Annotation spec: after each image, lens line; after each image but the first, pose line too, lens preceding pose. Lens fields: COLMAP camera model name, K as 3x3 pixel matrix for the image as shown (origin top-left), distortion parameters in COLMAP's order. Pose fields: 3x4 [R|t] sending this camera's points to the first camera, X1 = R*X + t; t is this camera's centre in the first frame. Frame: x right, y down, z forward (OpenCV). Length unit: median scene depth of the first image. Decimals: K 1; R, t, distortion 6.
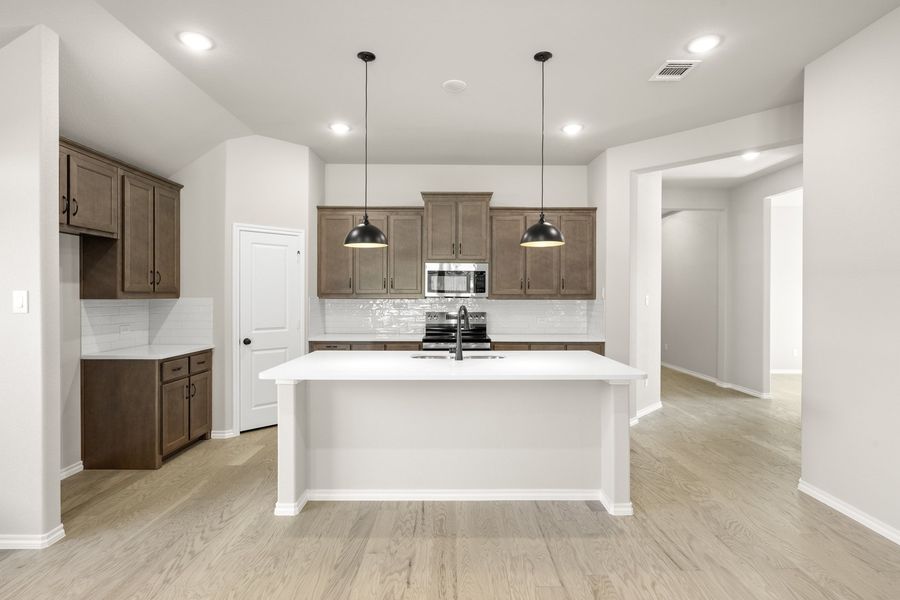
lens RADIAL K [[450.5, 0, 452.3], [0, 450.5, 298.6], [0, 0, 1]] dist [0.001736, 0.000232]
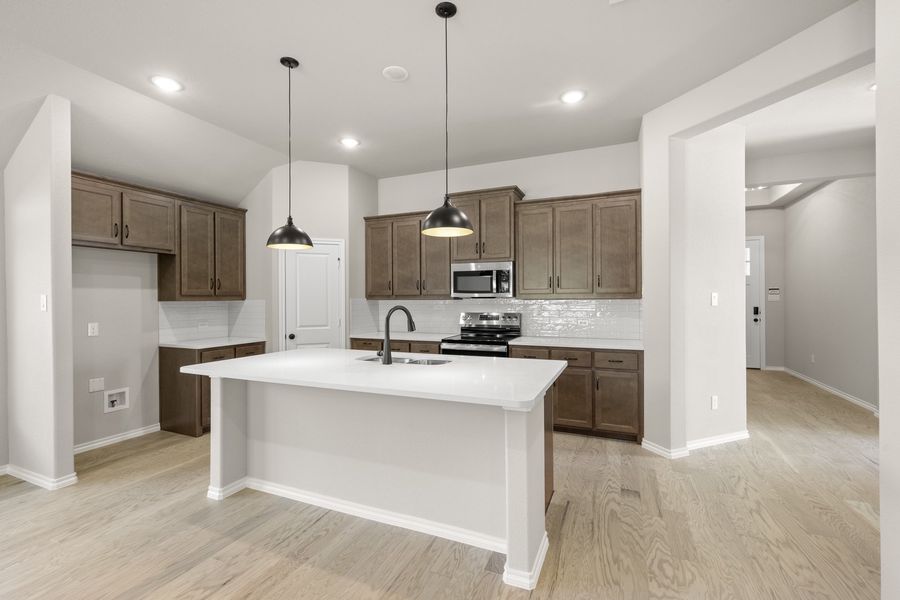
lens RADIAL K [[393.4, 0, 452.0], [0, 393.4, 298.4], [0, 0, 1]] dist [0.000134, -0.000160]
pose [[0.915650, -0.008364, -0.401890, 0.394798], [0.006142, 0.999958, -0.006816, 0.005432], [0.401930, 0.003773, 0.915663, 0.260406]]
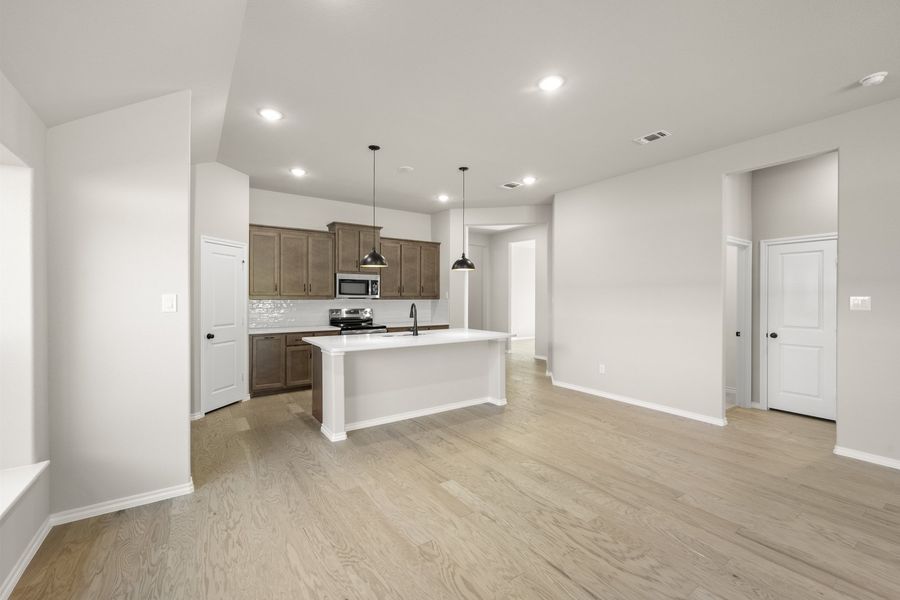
lens RADIAL K [[377.8, 0, 452.6], [0, 377.8, 298.0], [0, 0, 1]] dist [-0.000045, 0.000197]
pose [[0.823917, -0.003205, 0.566702, -0.567097], [0.004406, 0.999990, -0.000750, -0.001684], [-0.566694, 0.003115, 0.823923, -0.203132]]
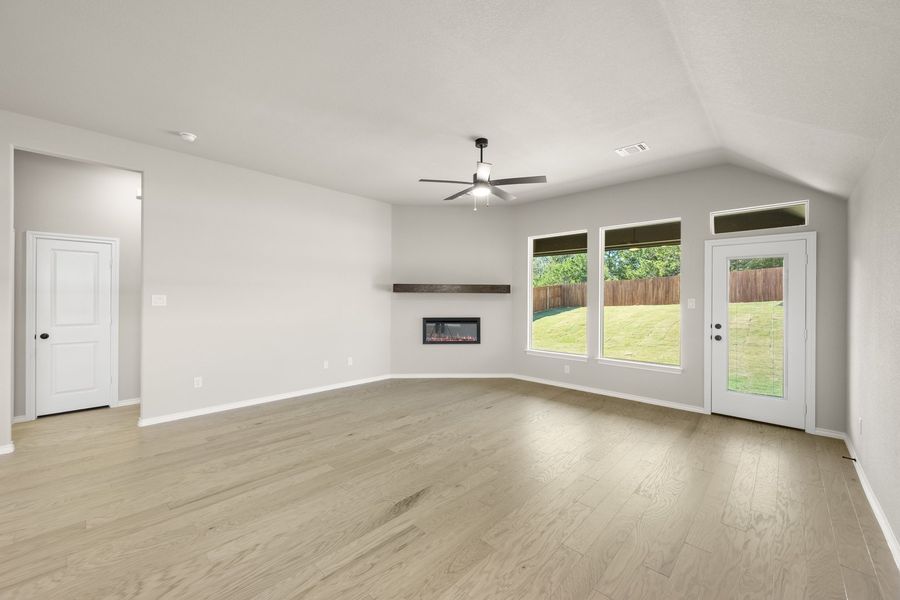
lens RADIAL K [[353.9, 0, 451.5], [0, 353.9, 299.1], [0, 0, 1]] dist [0.001022, 0.000000]
pose [[-0.723635, -0.010016, 0.690110, -0.635568], [-0.003261, 0.999933, 0.011094, -0.004197], [-0.690175, 0.005778, -0.723619, 0.126343]]
